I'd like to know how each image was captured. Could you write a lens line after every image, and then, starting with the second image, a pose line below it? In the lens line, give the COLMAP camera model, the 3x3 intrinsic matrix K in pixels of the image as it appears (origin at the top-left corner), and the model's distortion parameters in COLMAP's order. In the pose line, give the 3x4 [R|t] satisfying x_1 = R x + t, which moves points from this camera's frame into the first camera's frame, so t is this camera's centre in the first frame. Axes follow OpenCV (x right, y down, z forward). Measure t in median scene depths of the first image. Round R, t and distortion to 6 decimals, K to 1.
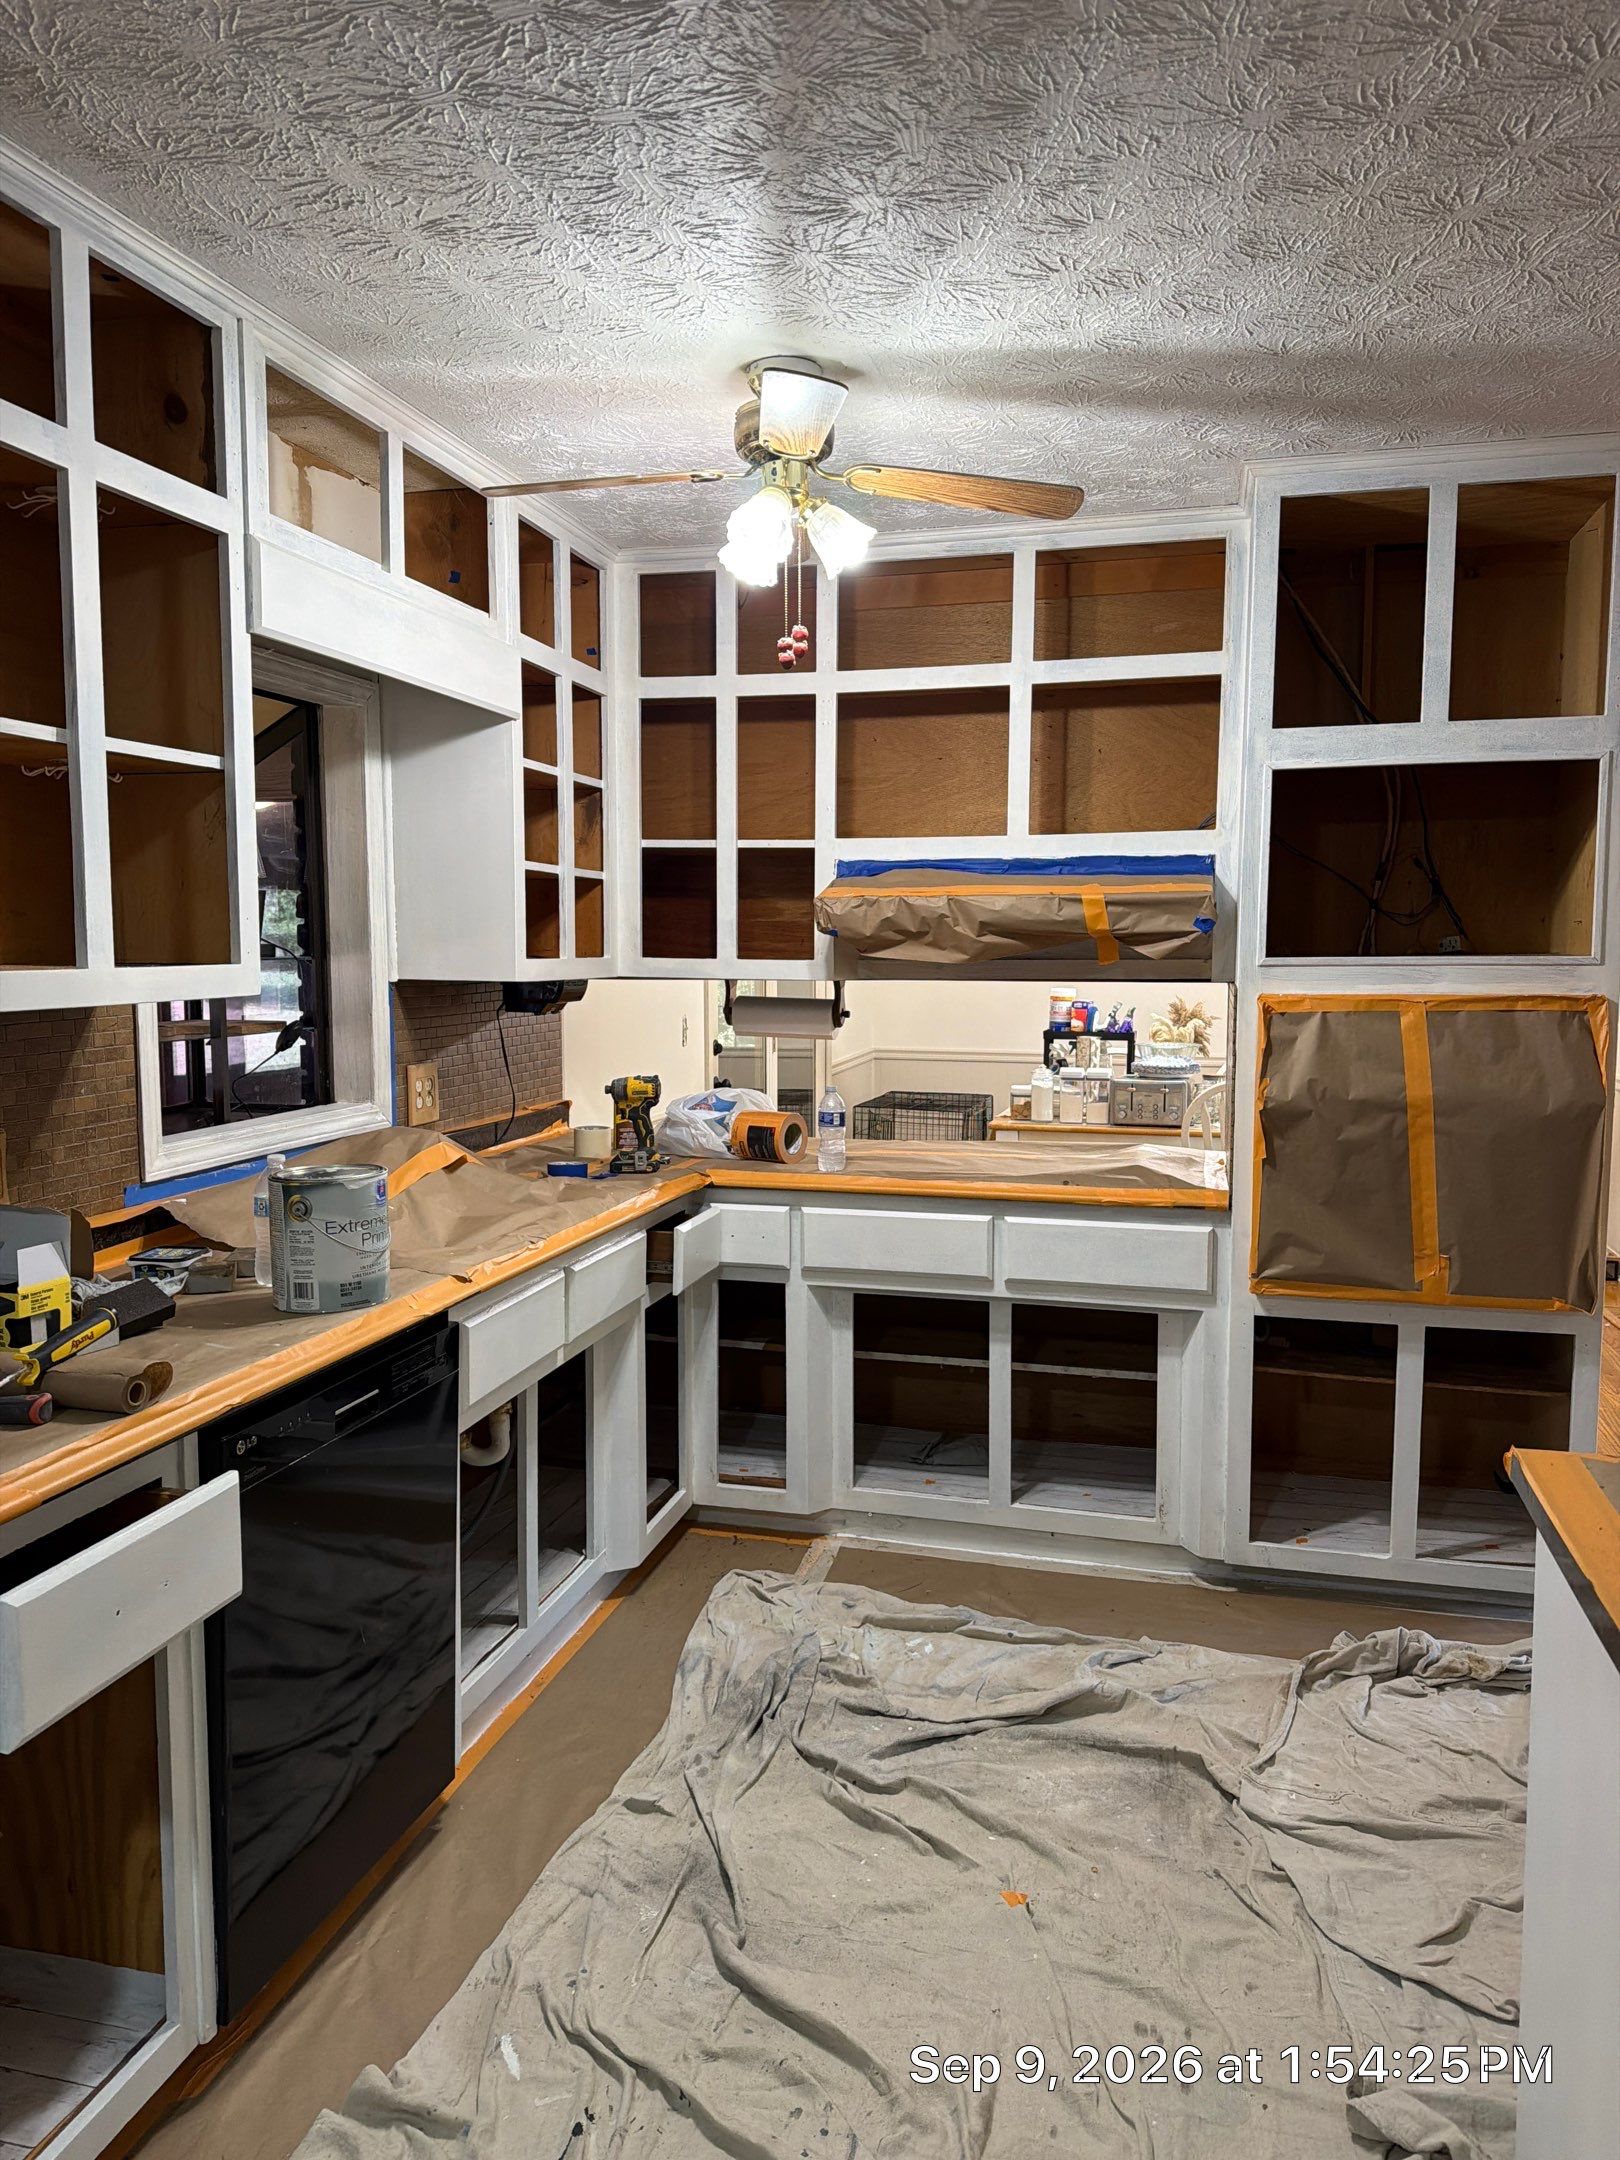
lens RADIAL K [[1521.7, 0, 808.2], [0, 1521.7, 1101.7], [0, 0, 1]] dist [0.036797, -0.056361]
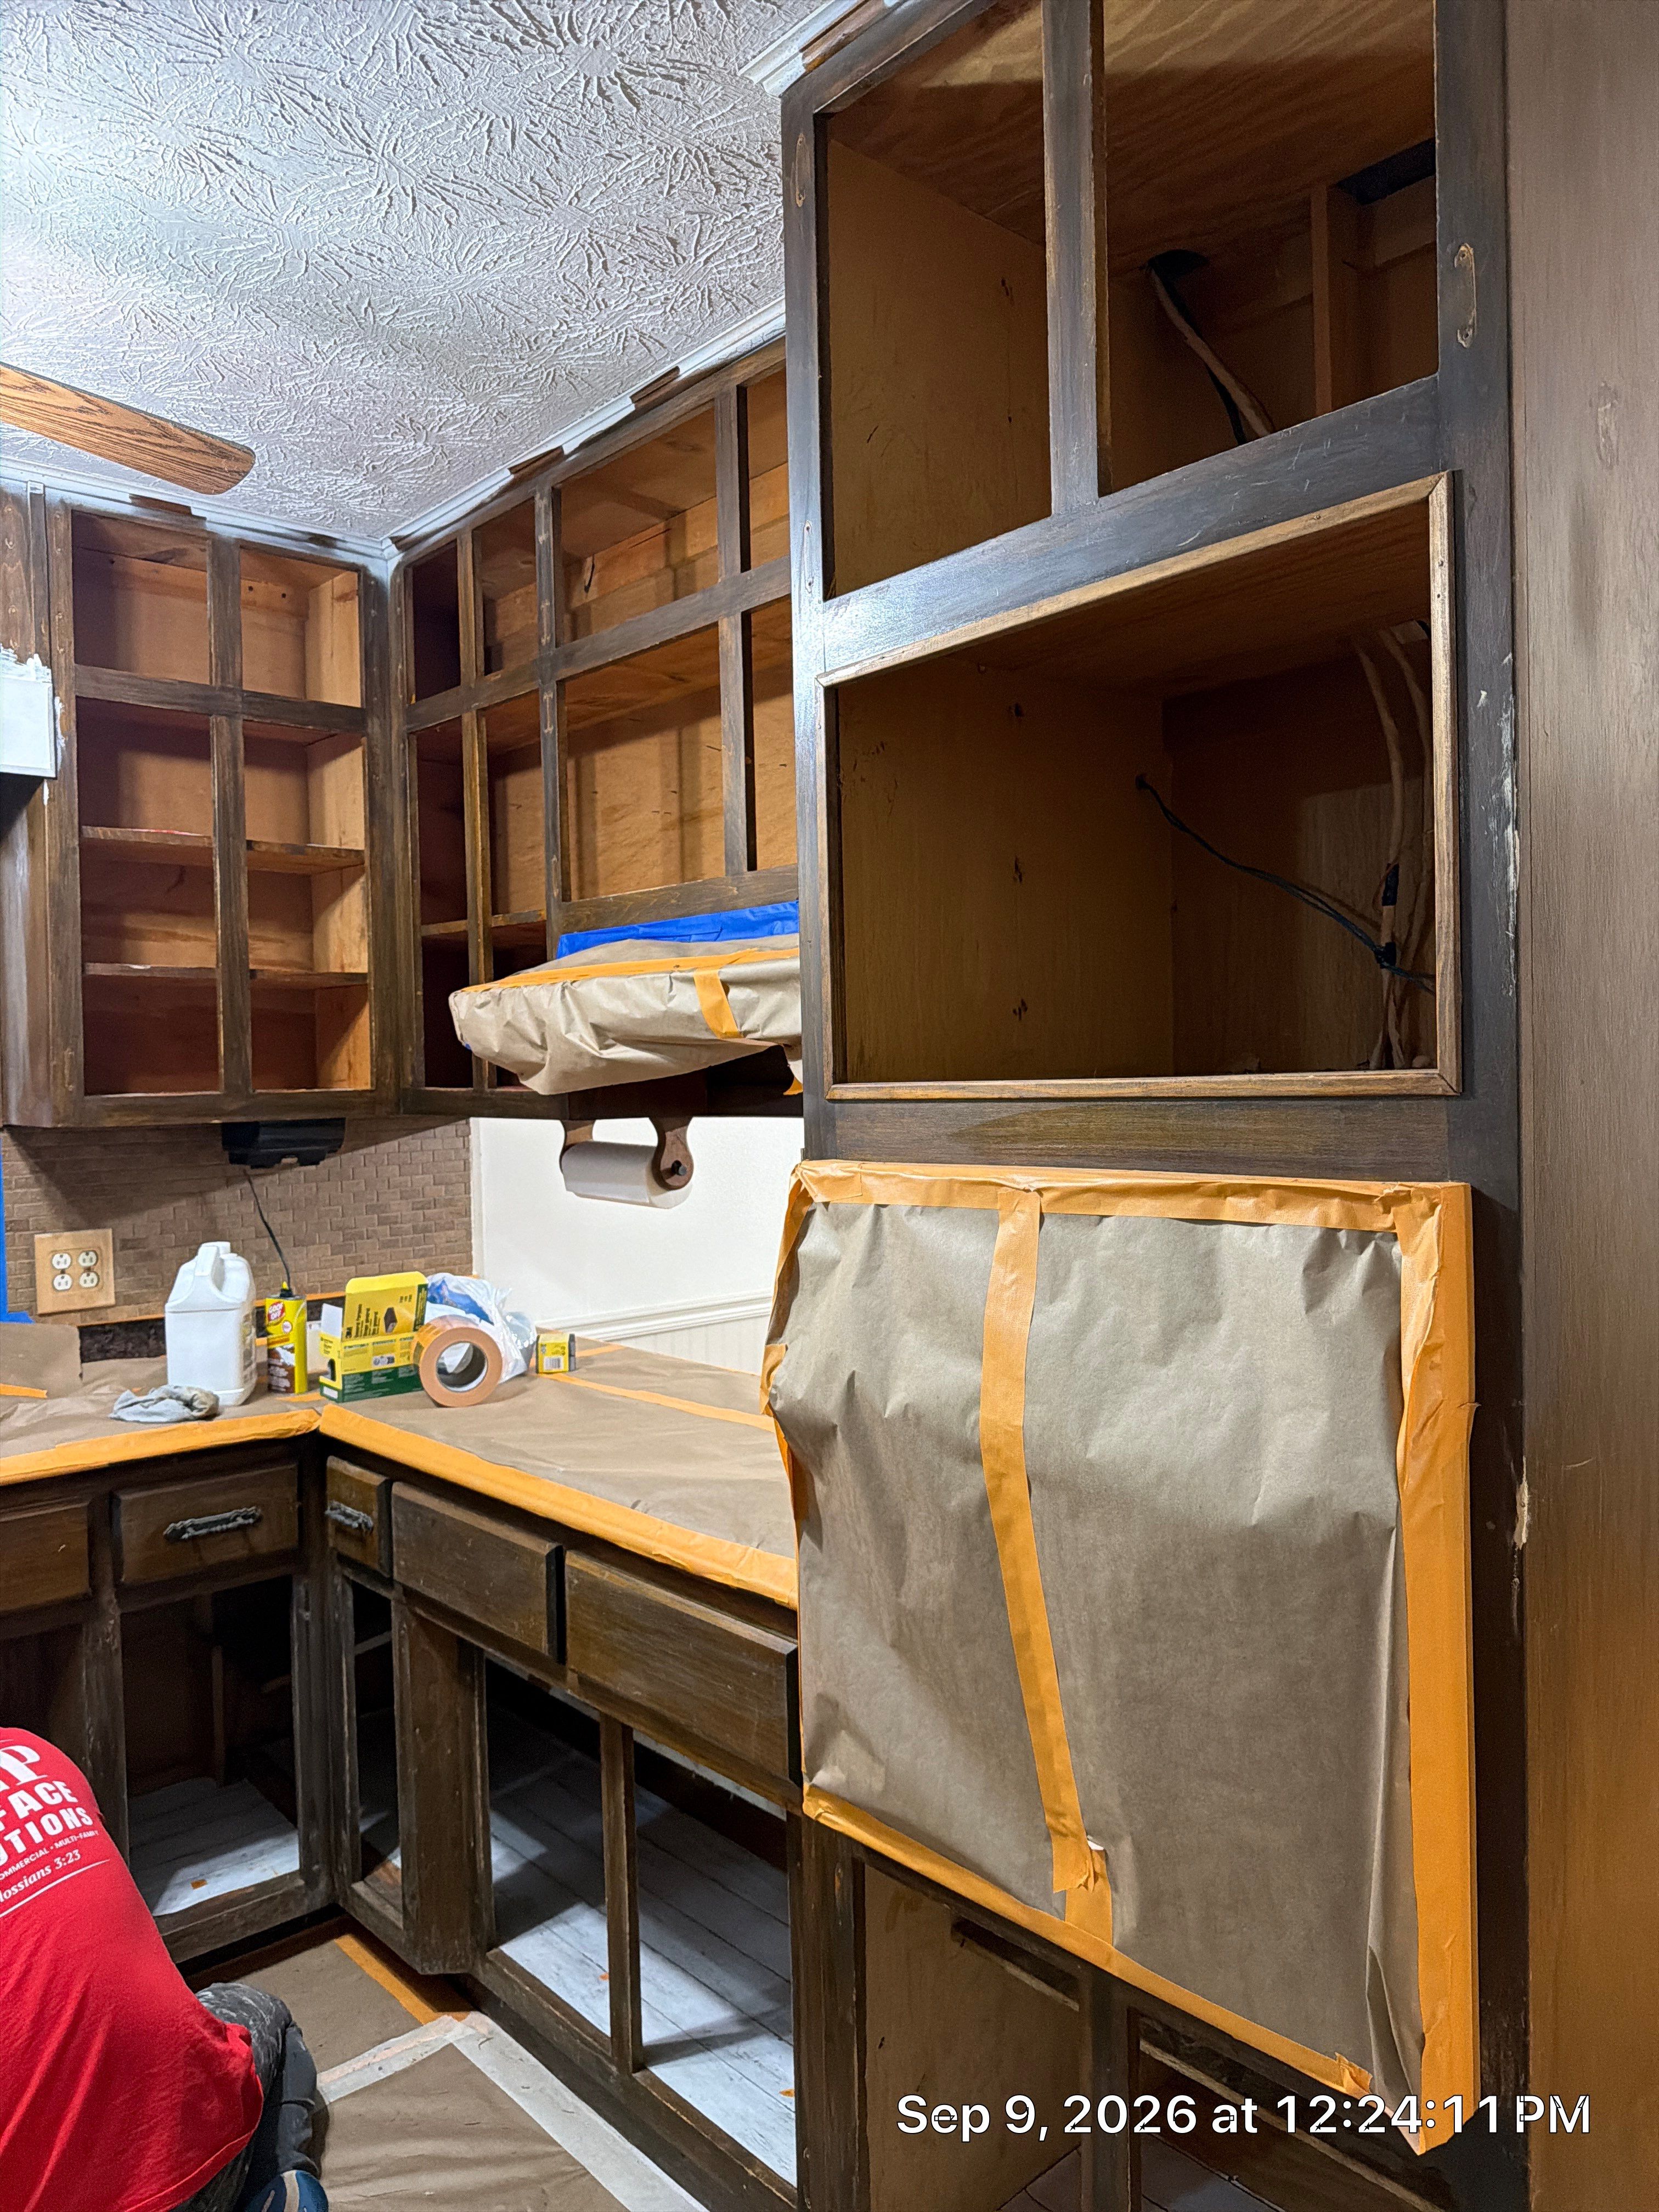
lens RADIAL K [[1558.3, 0, 853.4], [0, 1558.3, 1107.0], [0, 0, 1]] dist [0.036797, -0.056361]
pose [[0.833257, -0.006685, -0.552845, 0.639191], [-0.030263, 0.997876, -0.057679, -0.066980], [0.552057, 0.064792, 0.831285, 0.682608]]
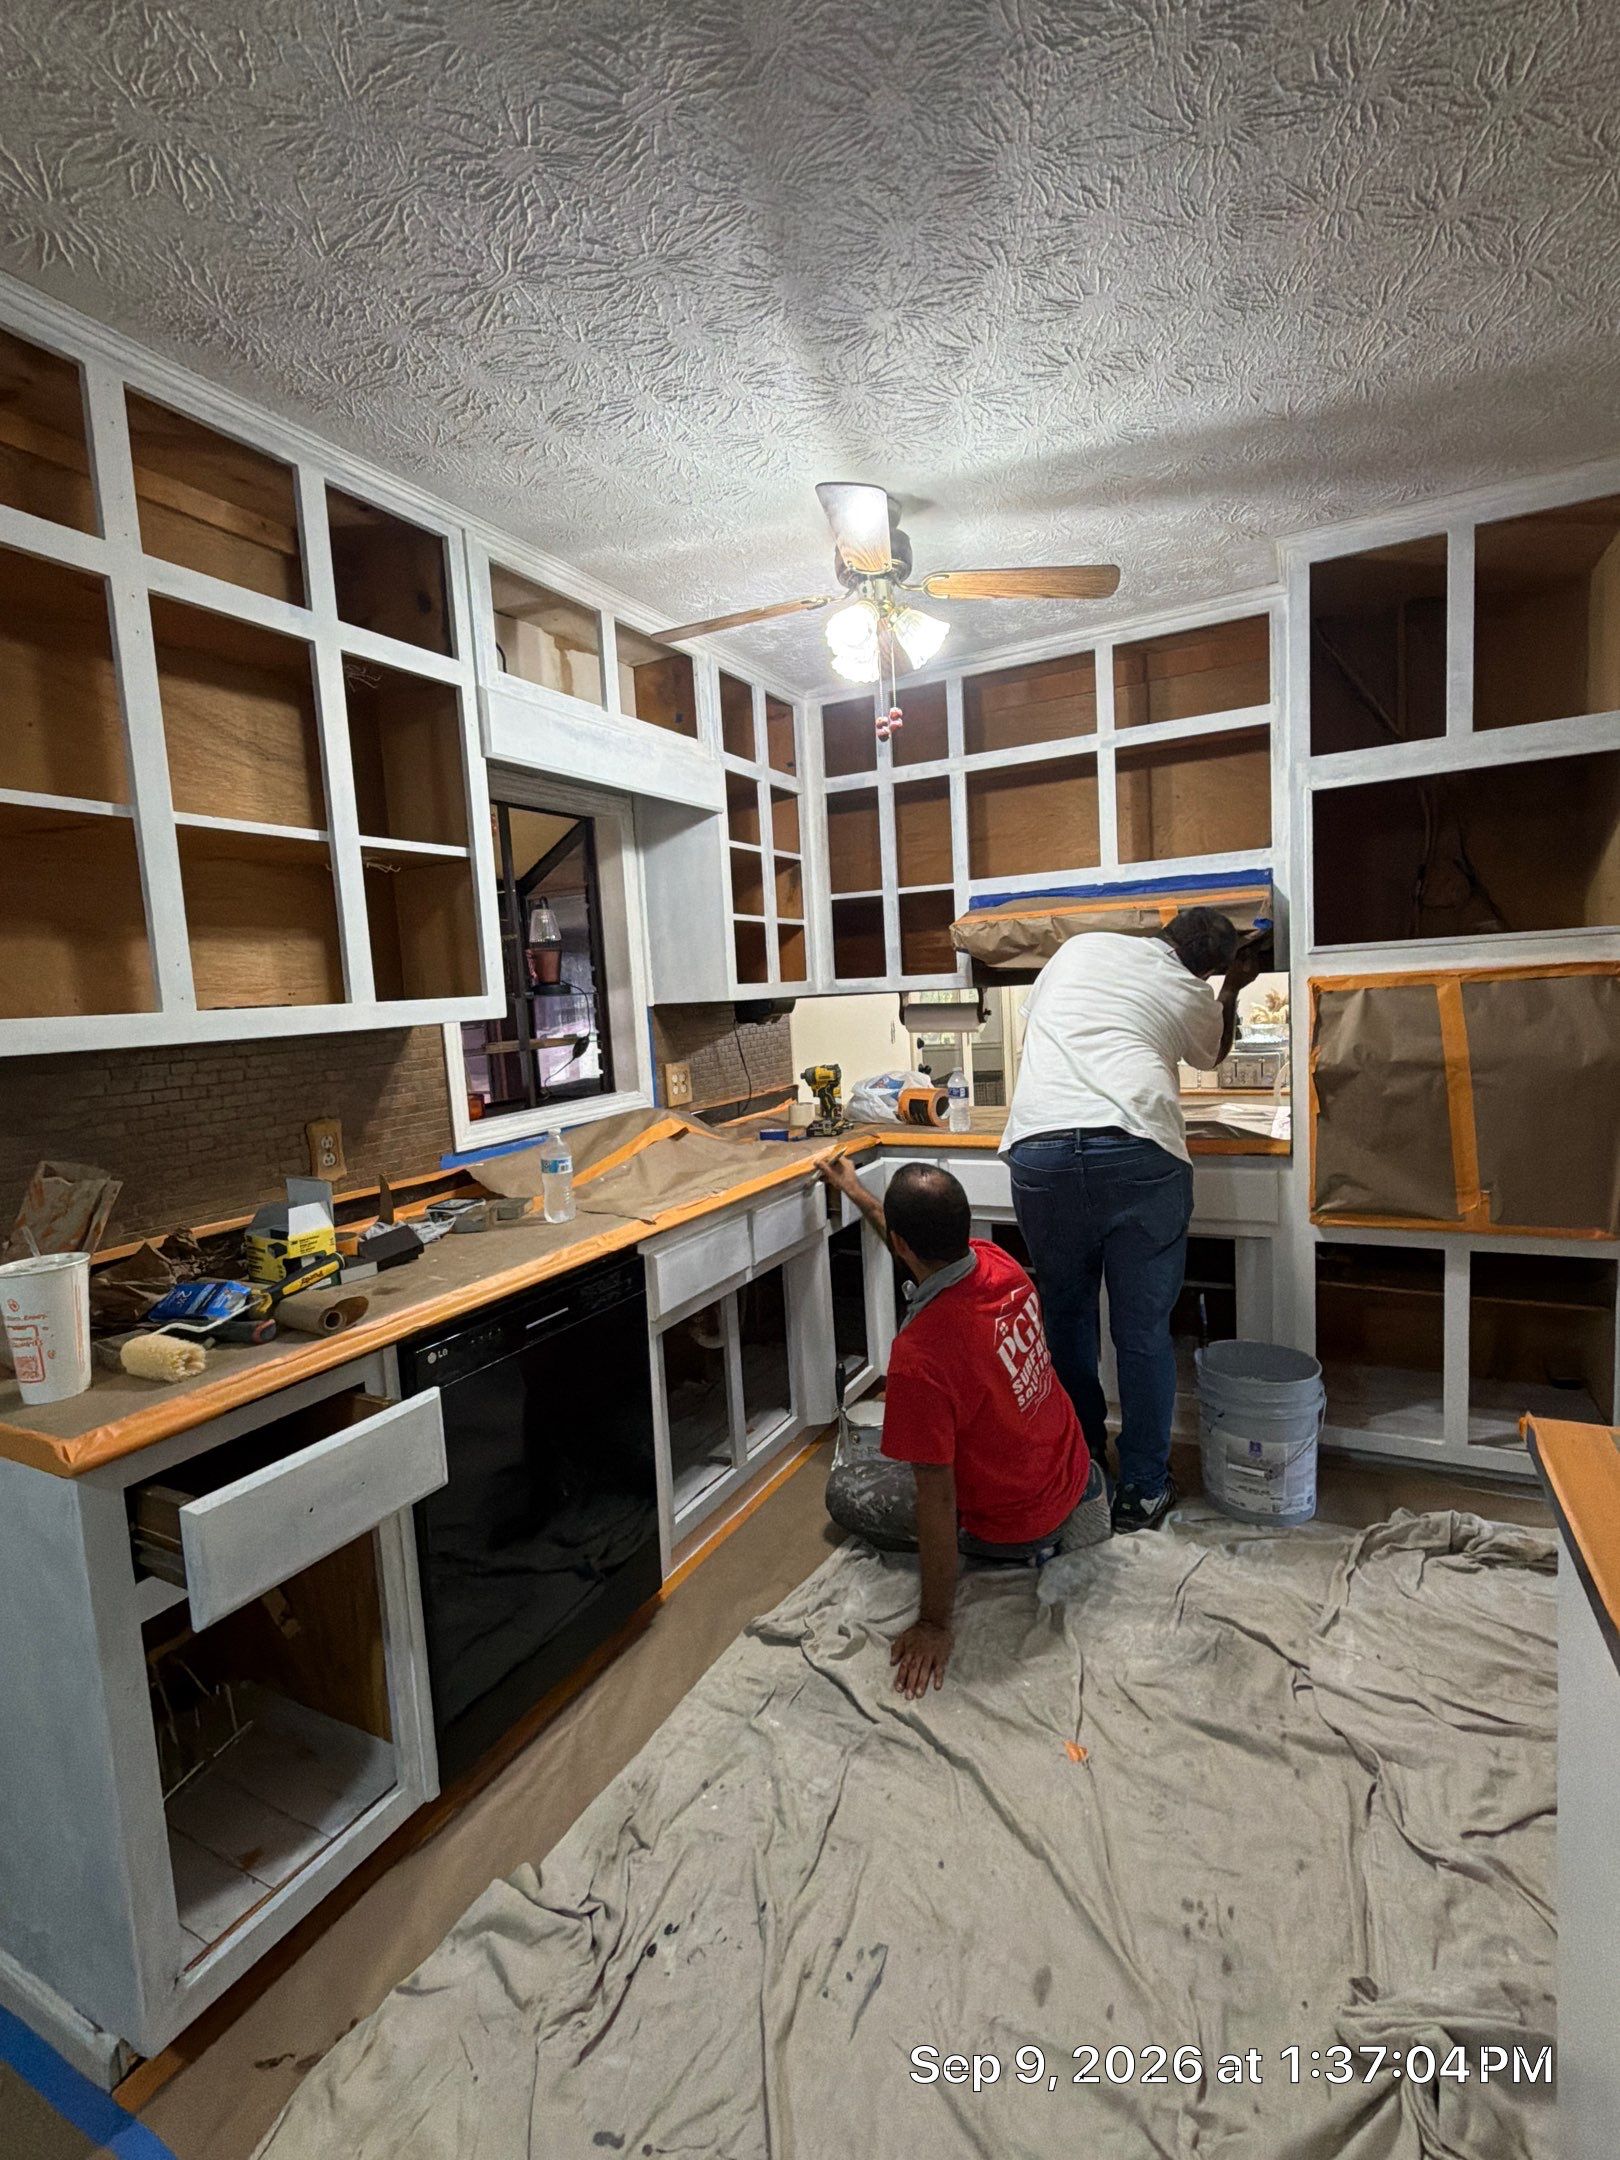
lens RADIAL K [[971.6, 0, 805.7], [0, 971.6, 1090.0], [0, 0, 1]] dist [-0.004587, -0.001517]
pose [[0.971194, -0.034363, -0.235799, 0.096805], [0.036067, 0.999345, 0.002917, 0.003034], [0.235544, -0.011338, 0.971798, 0.175584]]
